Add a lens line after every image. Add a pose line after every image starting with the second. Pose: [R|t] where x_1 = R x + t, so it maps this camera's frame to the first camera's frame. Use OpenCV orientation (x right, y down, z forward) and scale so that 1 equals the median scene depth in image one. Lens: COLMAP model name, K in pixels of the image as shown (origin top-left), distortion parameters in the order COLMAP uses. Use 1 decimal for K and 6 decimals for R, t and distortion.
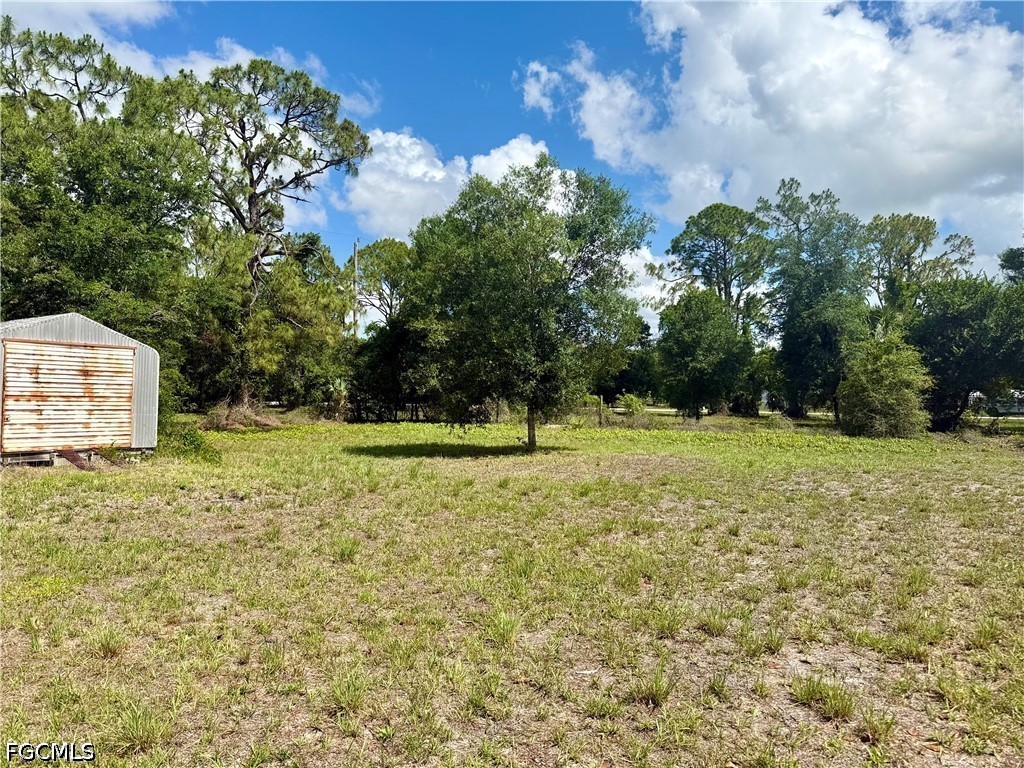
lens RADIAL K [[726.3, 0, 504.7], [0, 726.3, 383.1], [0, 0, 1]] dist [0.052054, -0.051918]
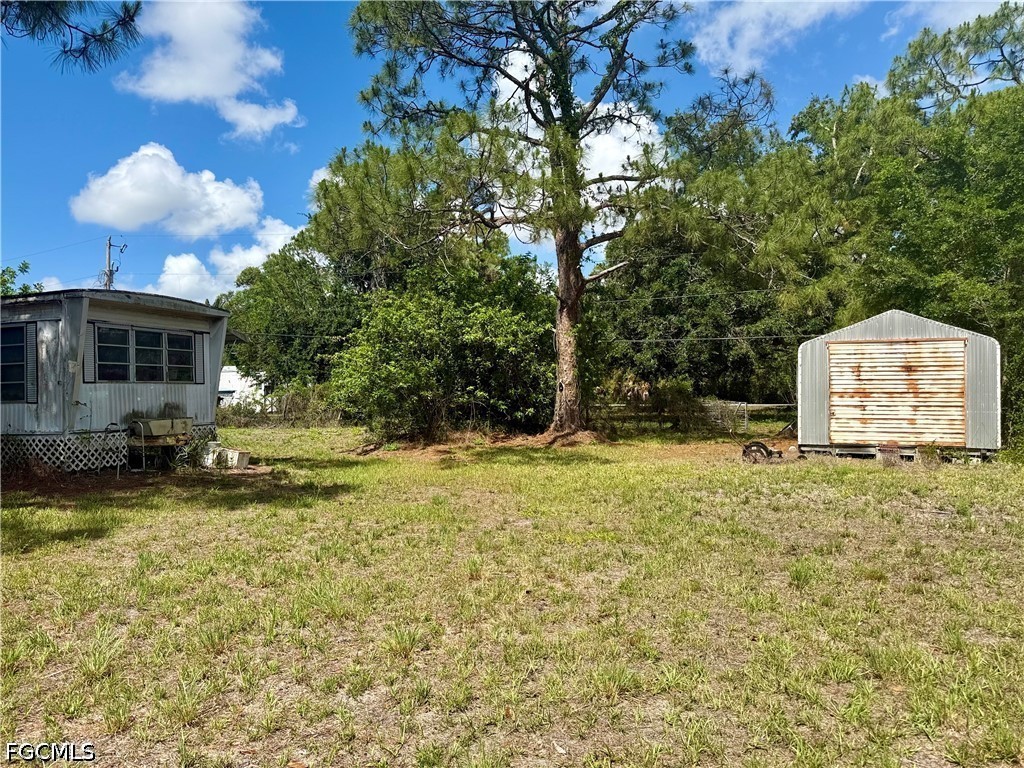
lens RADIAL K [[728.9, 0, 508.2], [0, 728.9, 381.8], [0, 0, 1]] dist [0.054059, -0.066782]
pose [[0.221199, -0.027707, -0.974835, 0.140307], [0.028999, 0.999341, -0.021824, 0.004969], [0.974797, -0.023442, 0.221857, 0.128192]]
